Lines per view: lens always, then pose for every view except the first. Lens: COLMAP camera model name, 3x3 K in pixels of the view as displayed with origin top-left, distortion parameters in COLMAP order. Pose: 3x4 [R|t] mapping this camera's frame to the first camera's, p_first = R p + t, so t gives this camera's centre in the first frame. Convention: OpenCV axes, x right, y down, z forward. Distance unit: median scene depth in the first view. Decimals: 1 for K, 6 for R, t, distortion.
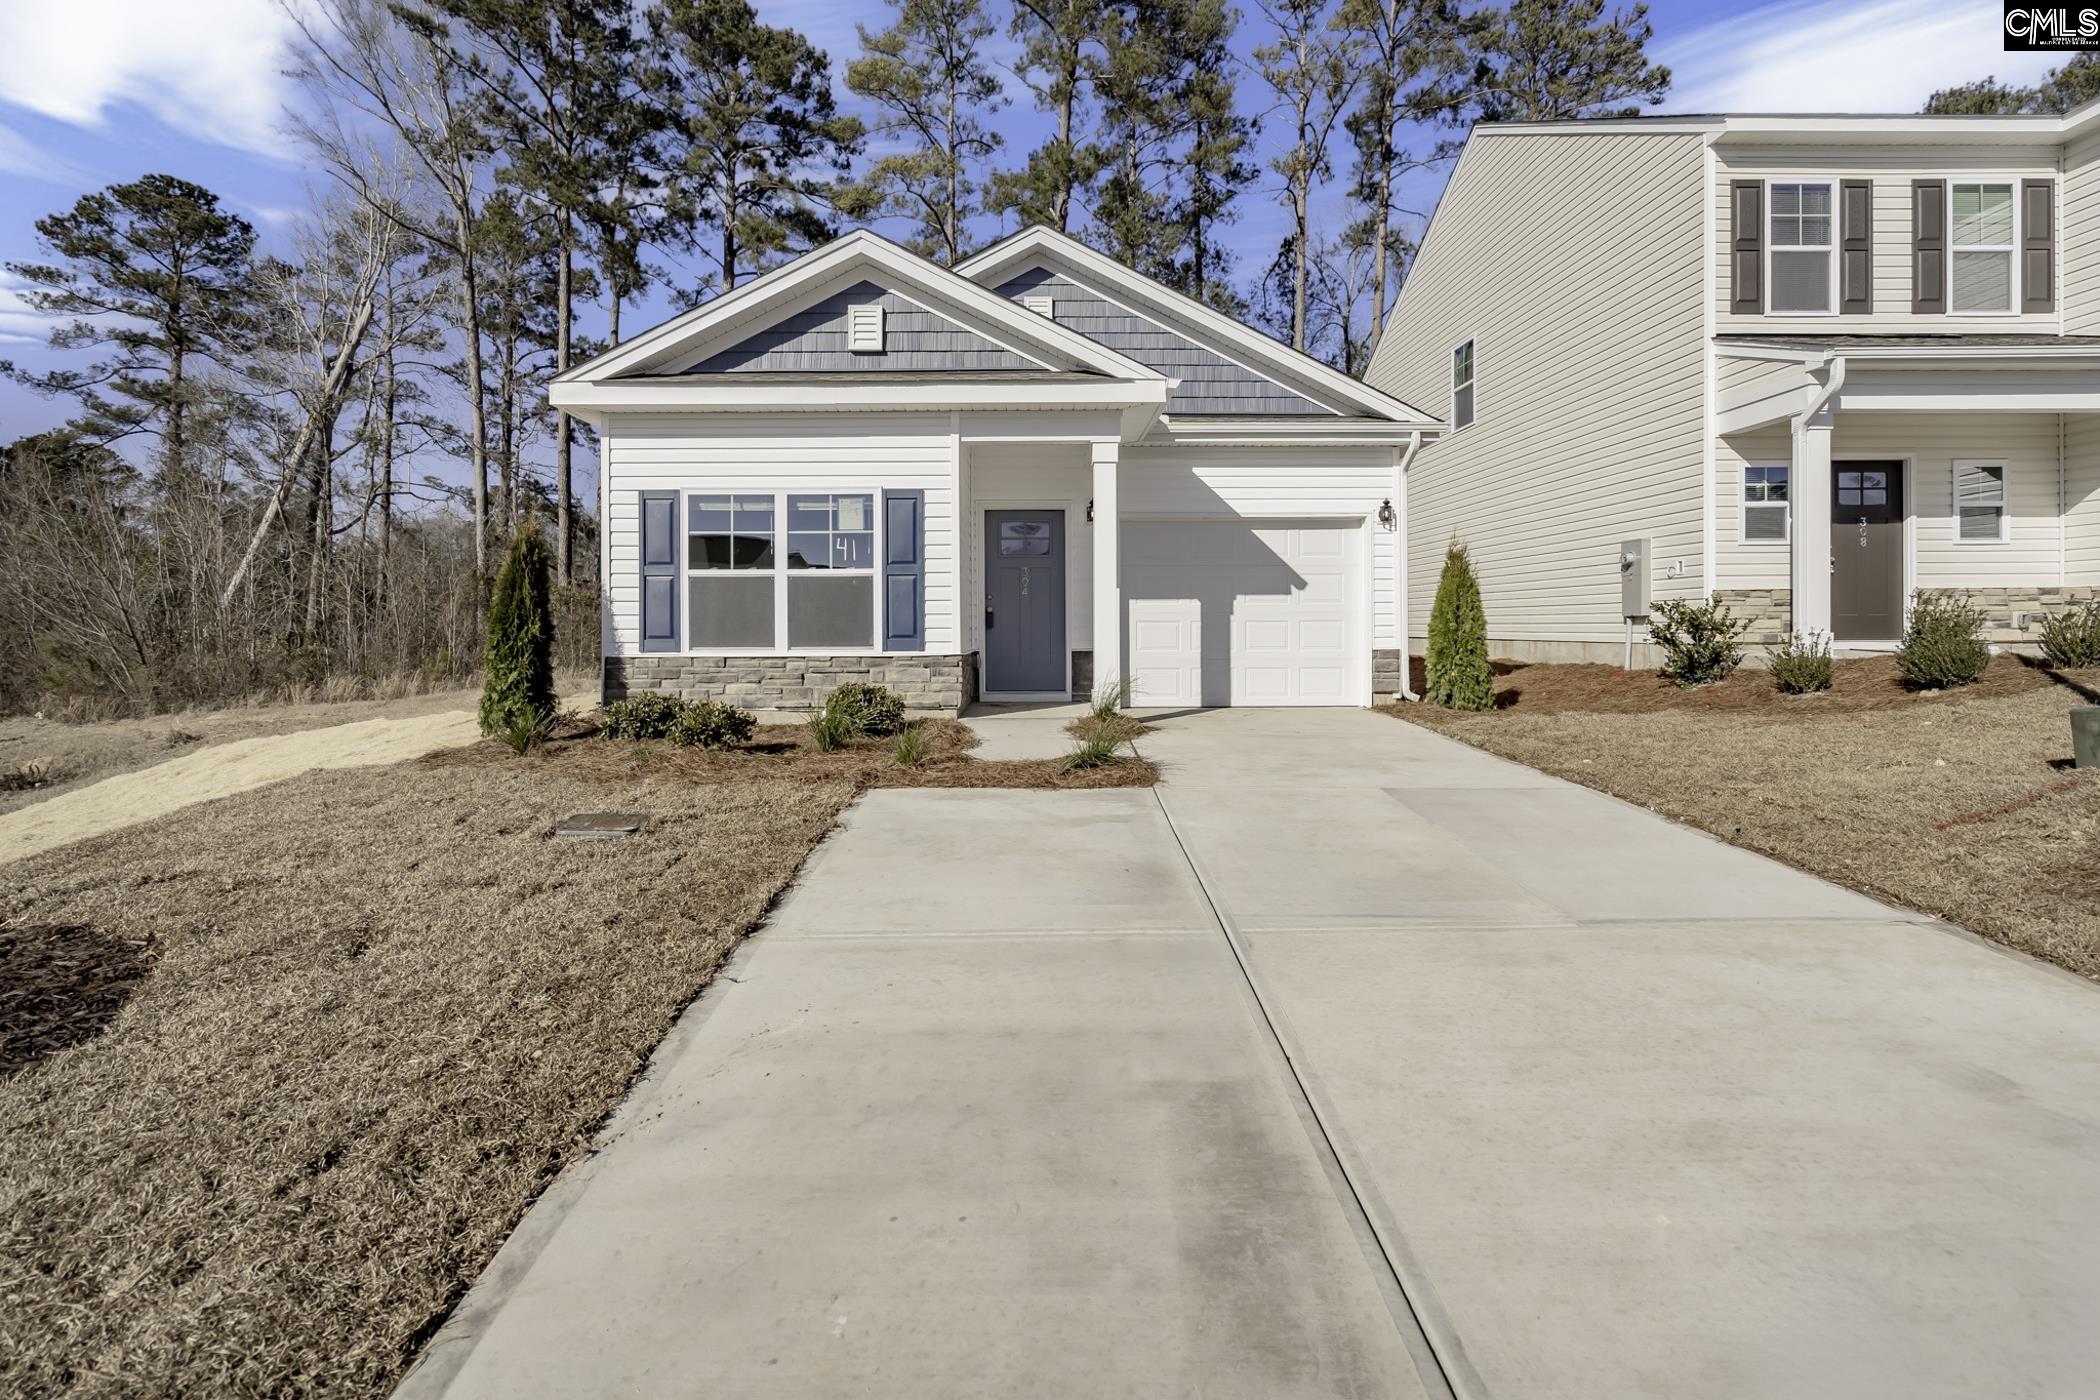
lens RADIAL K [[969.6, 0, 1096.7], [0, 969.6, 613.0], [0, 0, 1]] dist [-0.000392, -0.000920]
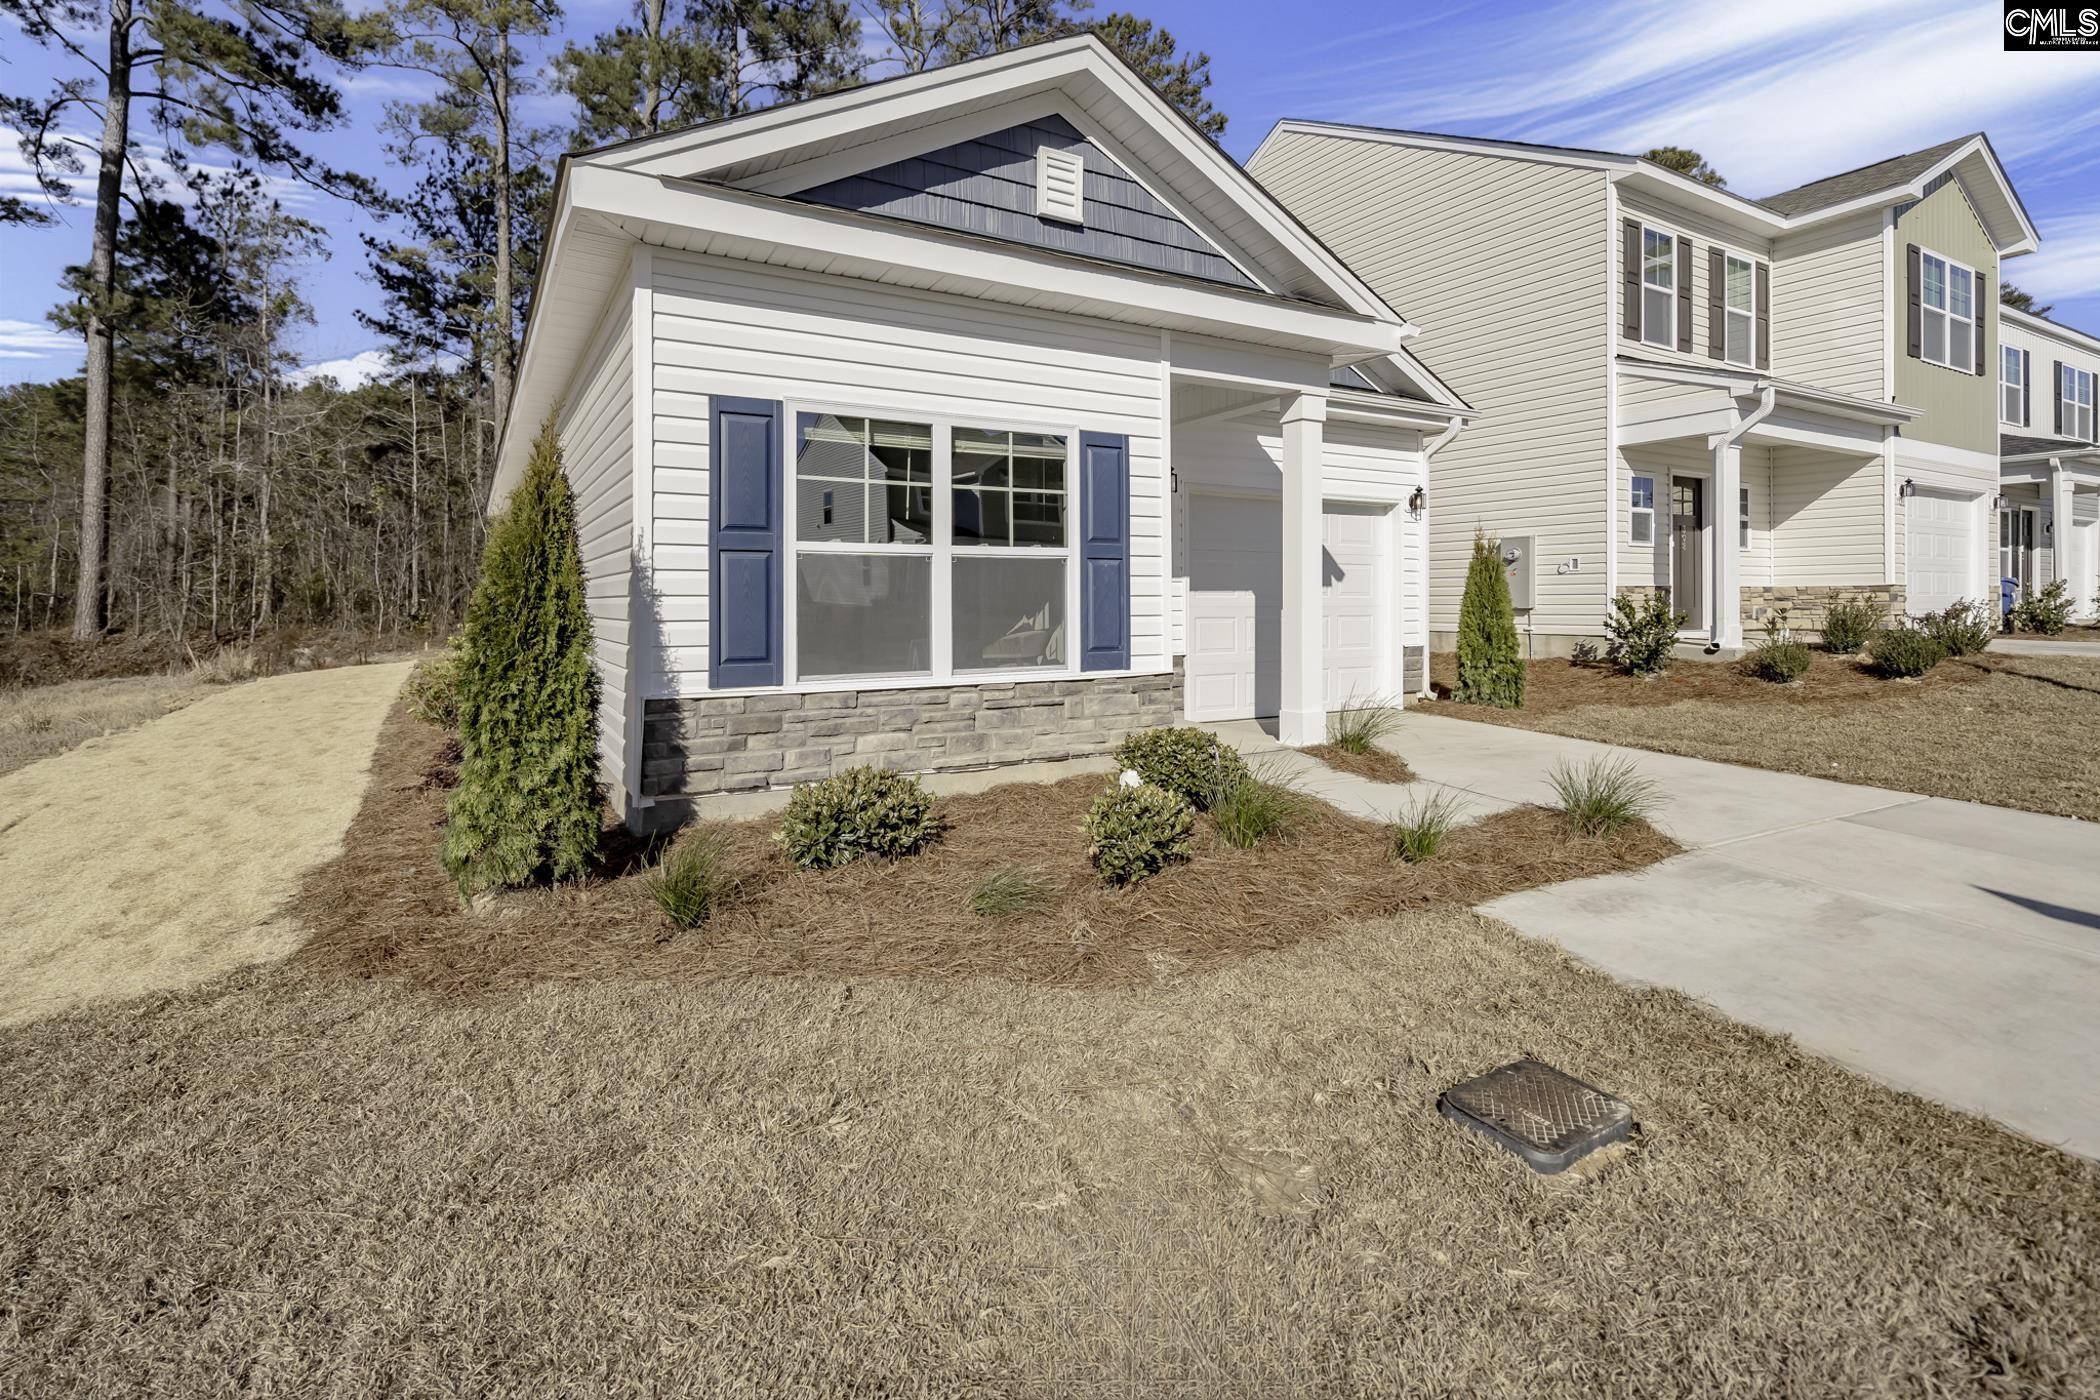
lens RADIAL K [[969.6, 0, 1068.4], [0, 969.6, 584.3], [0, 0, 1]] dist [-0.000392, -0.000920]
pose [[0.879105, 0.010819, 0.476505, -0.544723], [-0.009344, 0.999941, -0.005465, -0.017063], [-0.476536, 0.000352, 0.879155, 0.411422]]
